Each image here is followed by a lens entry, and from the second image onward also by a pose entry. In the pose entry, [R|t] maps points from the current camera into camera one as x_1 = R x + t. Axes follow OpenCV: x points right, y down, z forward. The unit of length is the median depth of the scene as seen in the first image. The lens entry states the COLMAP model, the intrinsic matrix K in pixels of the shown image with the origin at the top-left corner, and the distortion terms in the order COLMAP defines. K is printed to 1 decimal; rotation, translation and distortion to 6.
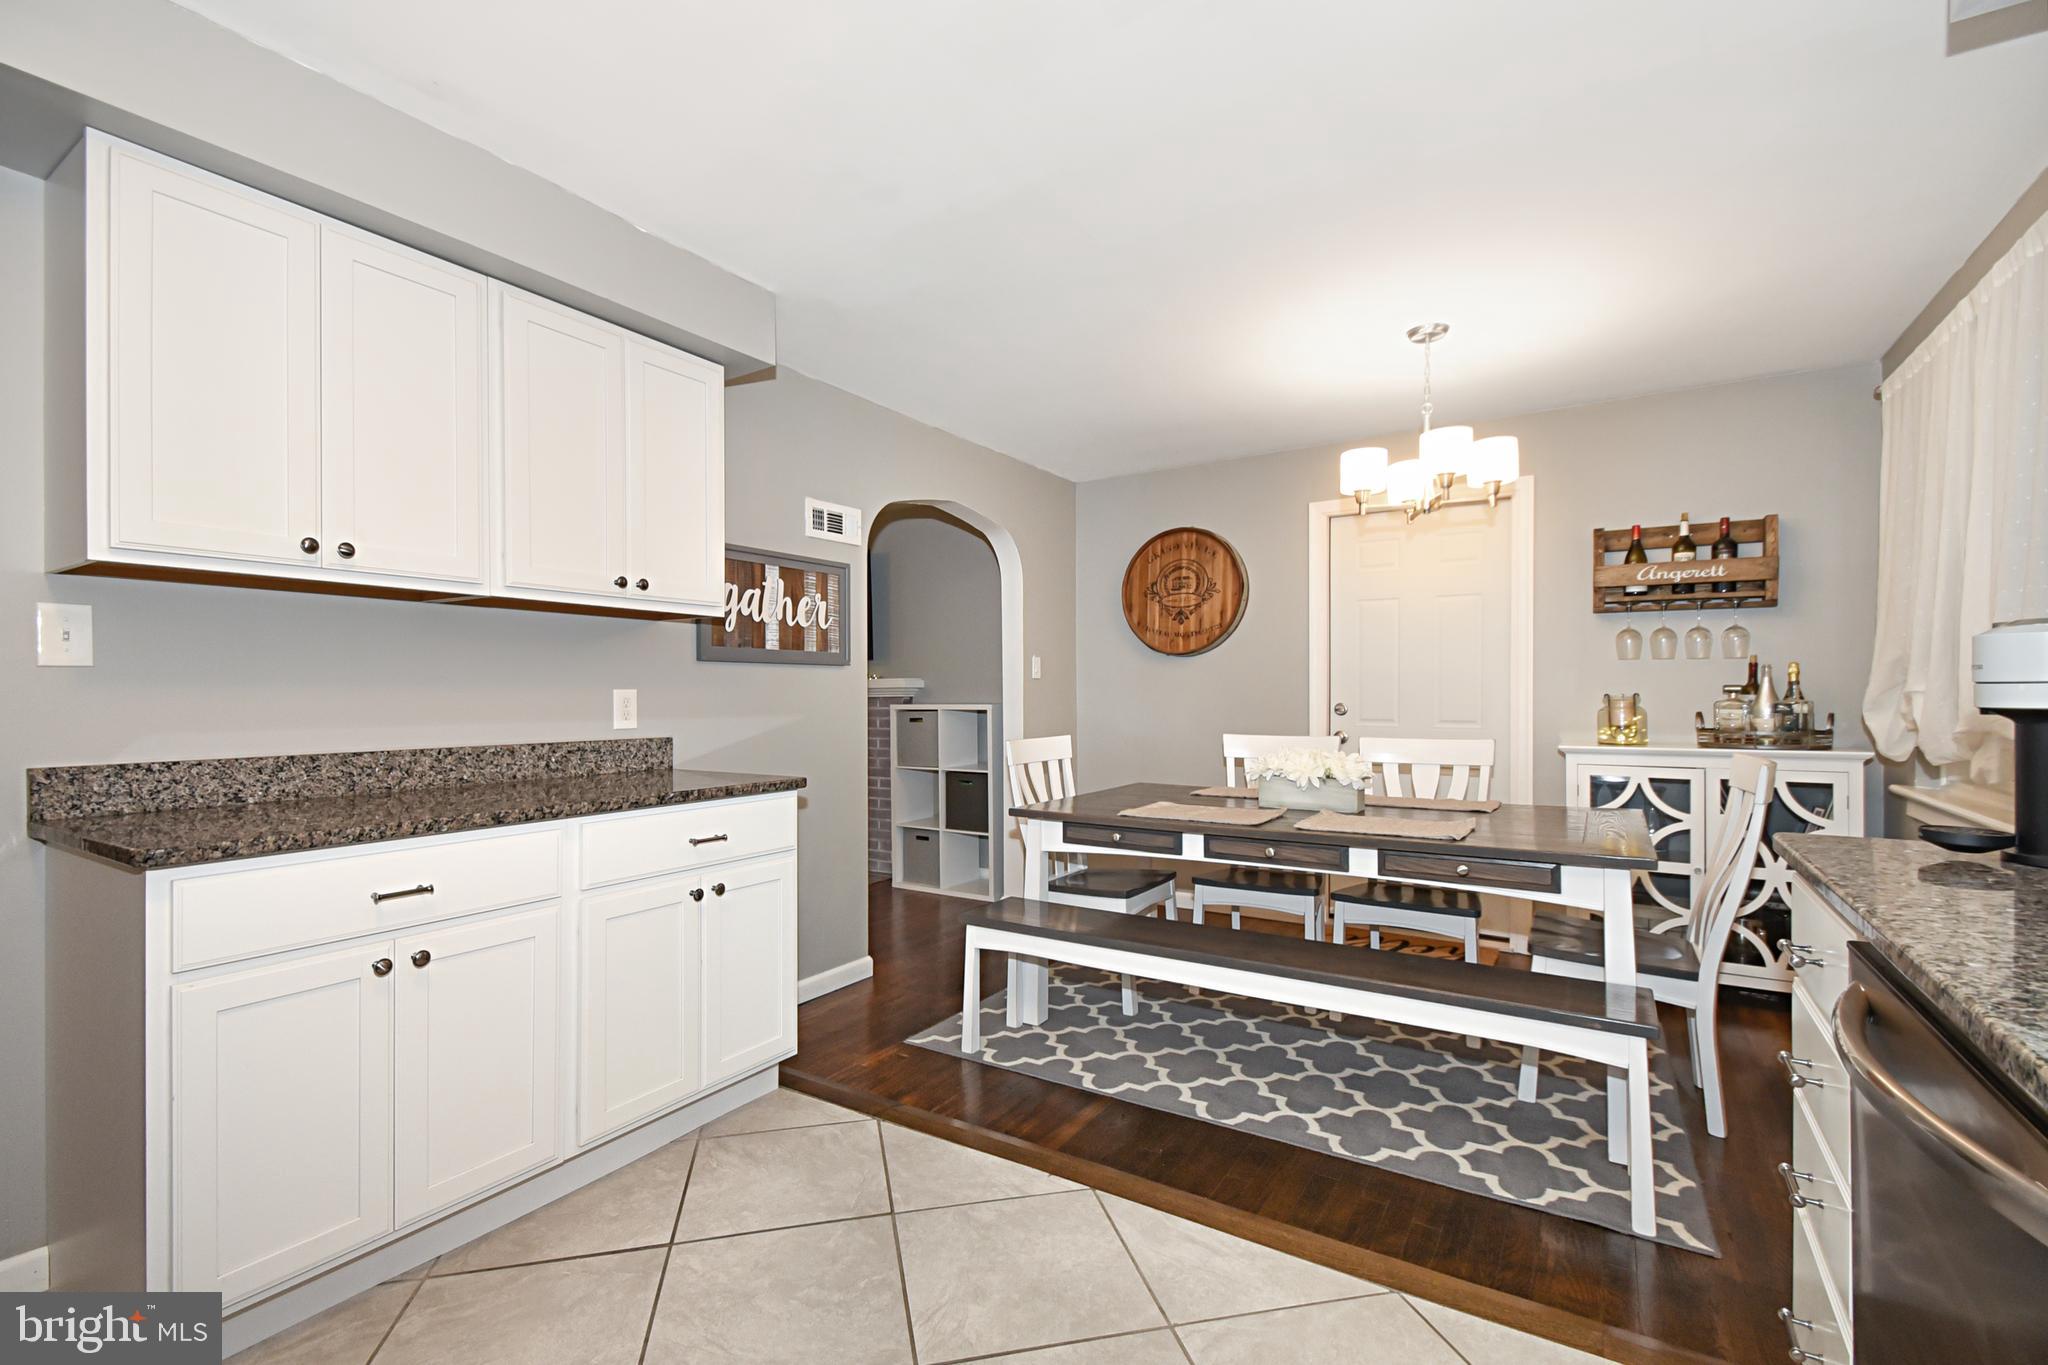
lens RADIAL K [[913.5, 0, 1013.4], [0, 913.5, 684.4], [0, 0, 1]] dist [-0.002341, -0.001069]
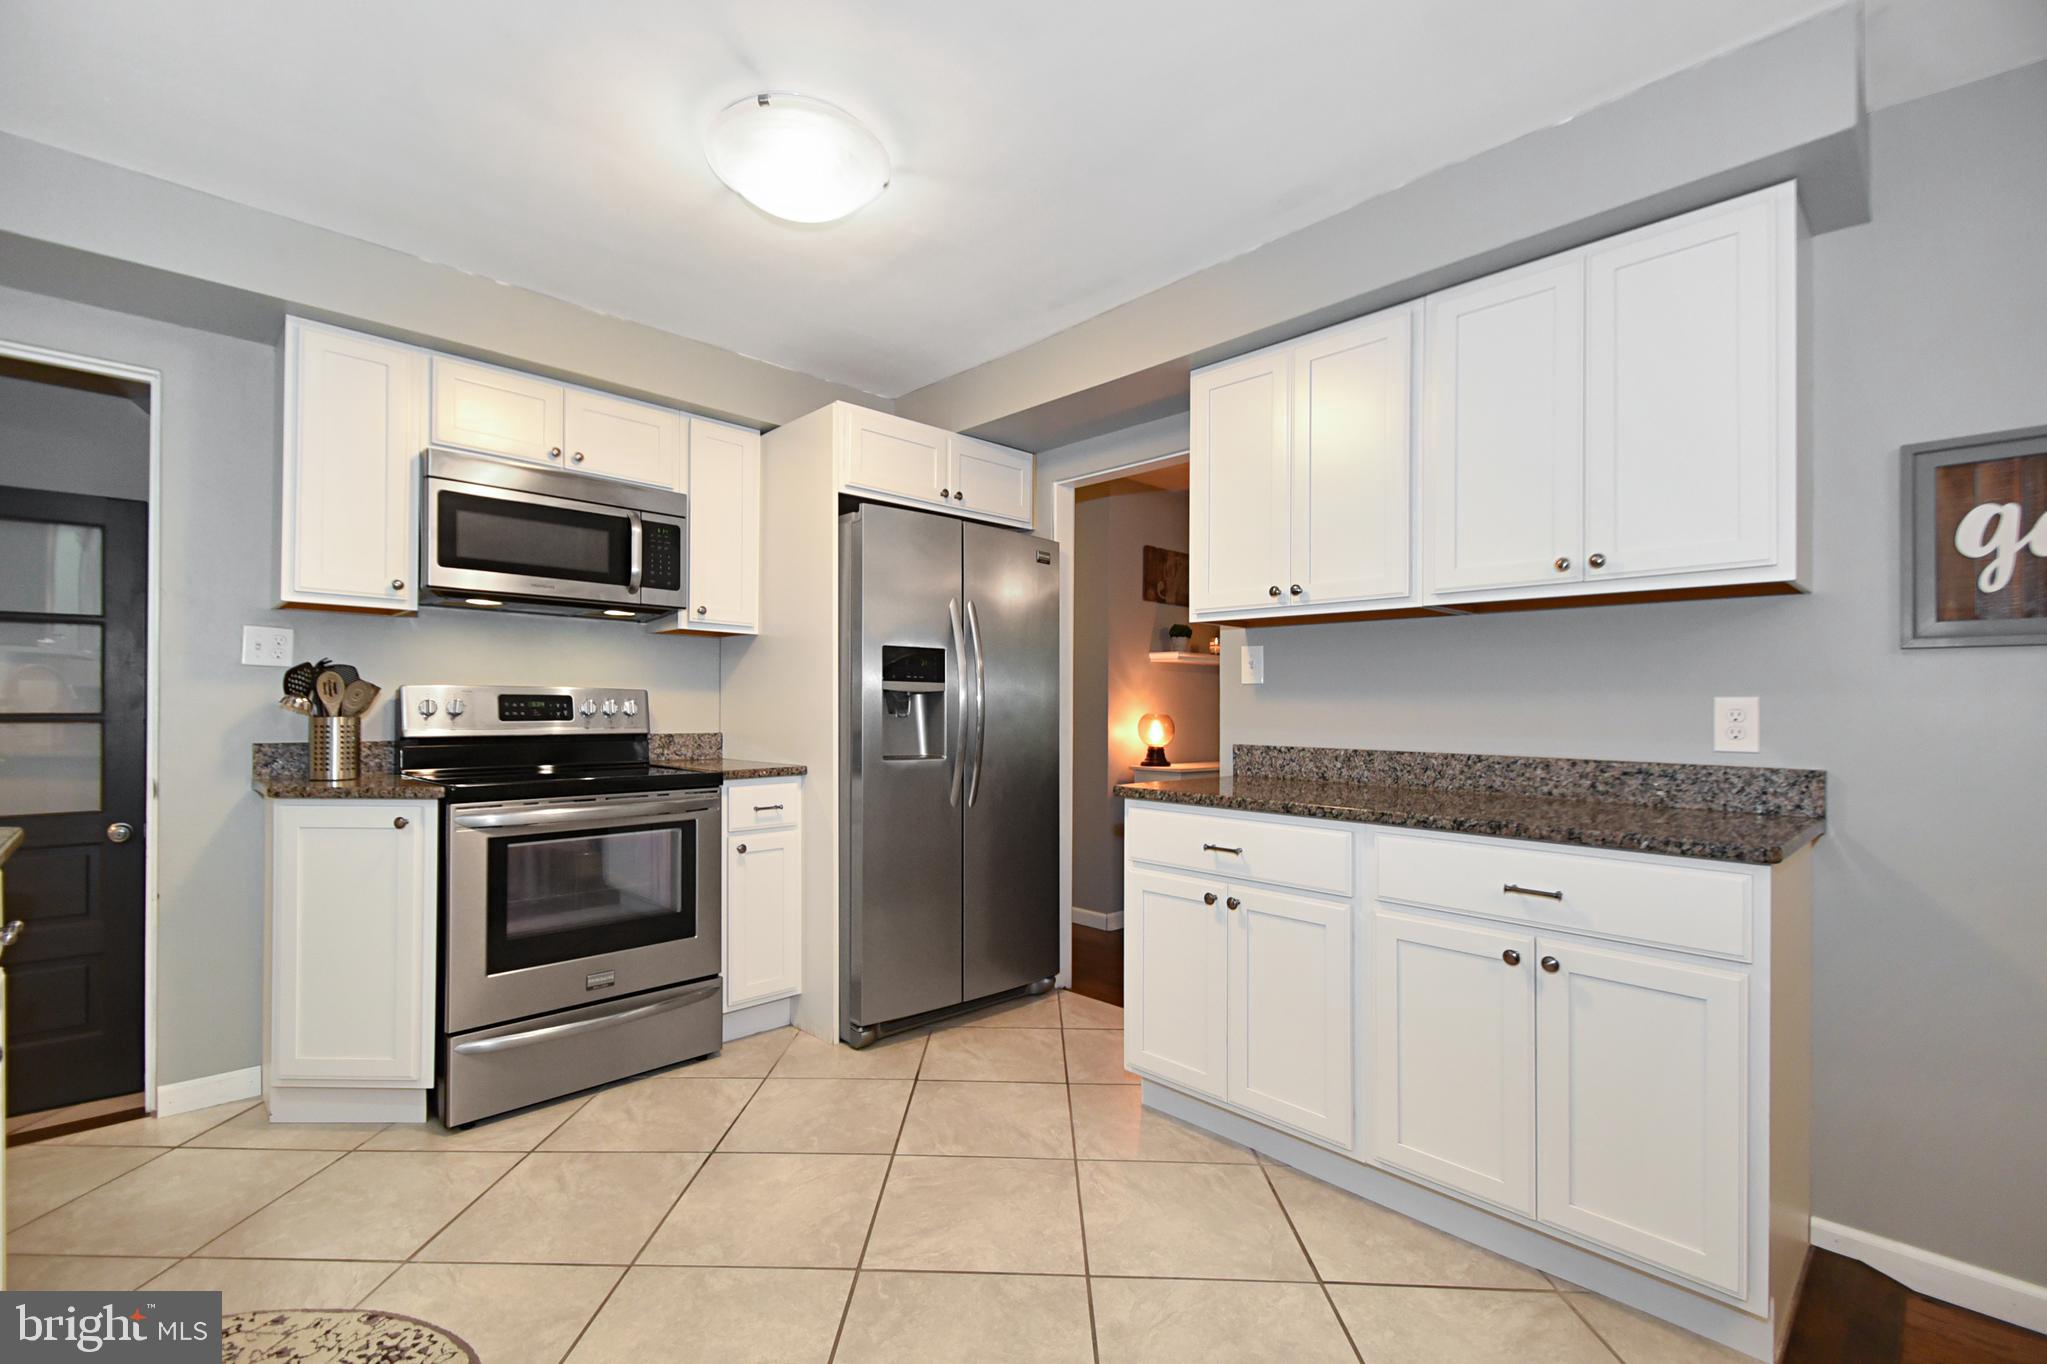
lens RADIAL K [[913.1, 0, 1014.4], [0, 913.1, 699.8], [0, 0, 1]] dist [-0.002341, -0.001069]
pose [[-0.269070, -0.005619, -0.963104, 0.502206], [0.000652, 0.999982, -0.006016, 0.013442], [0.963120, -0.002247, -0.269061, 0.768147]]
